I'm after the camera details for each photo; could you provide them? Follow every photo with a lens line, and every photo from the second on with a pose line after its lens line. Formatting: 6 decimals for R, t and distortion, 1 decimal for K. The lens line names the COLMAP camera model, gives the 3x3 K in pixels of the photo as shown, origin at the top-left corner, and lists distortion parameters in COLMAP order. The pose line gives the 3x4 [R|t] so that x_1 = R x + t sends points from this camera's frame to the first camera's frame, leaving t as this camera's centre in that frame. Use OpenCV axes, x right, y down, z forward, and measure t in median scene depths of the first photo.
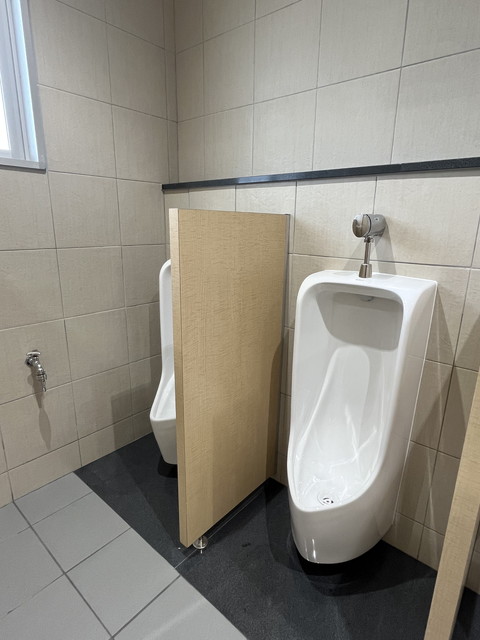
lens RADIAL K [[350.4, 0, 242.7], [0, 350.4, 313.7], [0, 0, 1]] dist [0.001005, 0.000159]
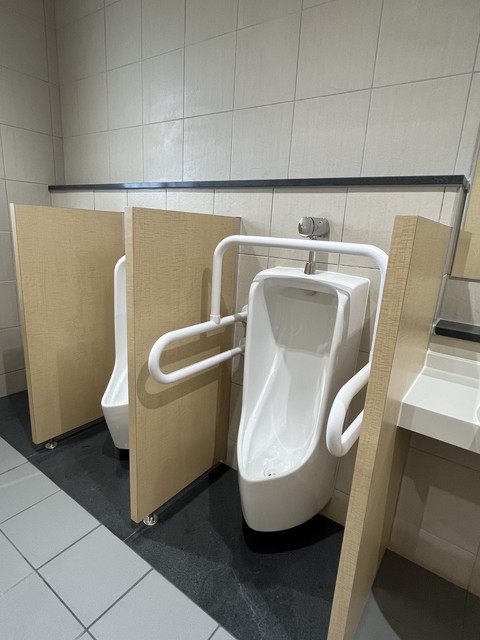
lens RADIAL K [[346.9, 0, 273.5], [0, 346.9, 317.8], [0, 0, 1]] dist [-0.006832, -0.001625]
pose [[0.992776, 0.012673, 0.119315, 0.123717], [-0.013060, 0.999912, 0.002465, 0.028309], [-0.119273, -0.004006, 0.992853, -0.099272]]
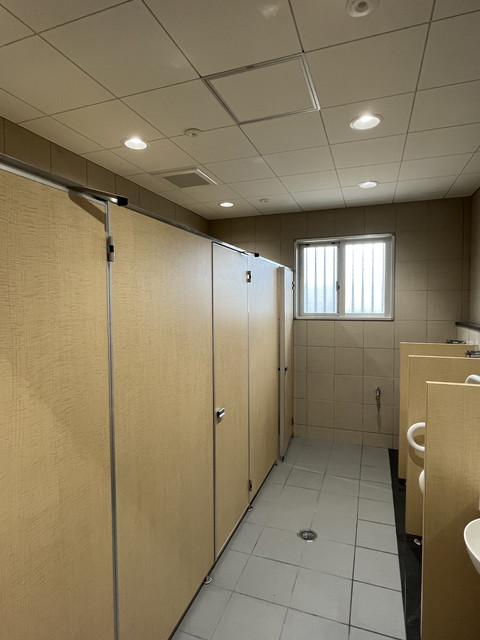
lens RADIAL K [[359.7, 0, 243.2], [0, 359.7, 319.0], [0, 0, 1]] dist [0.000518, -0.000951]
pose [[0.340133, 0.021661, -0.940128, 0.356516], [-0.228774, 0.971605, -0.060383, 0.000600], [0.912125, 0.235616, 0.335430, -0.211827]]
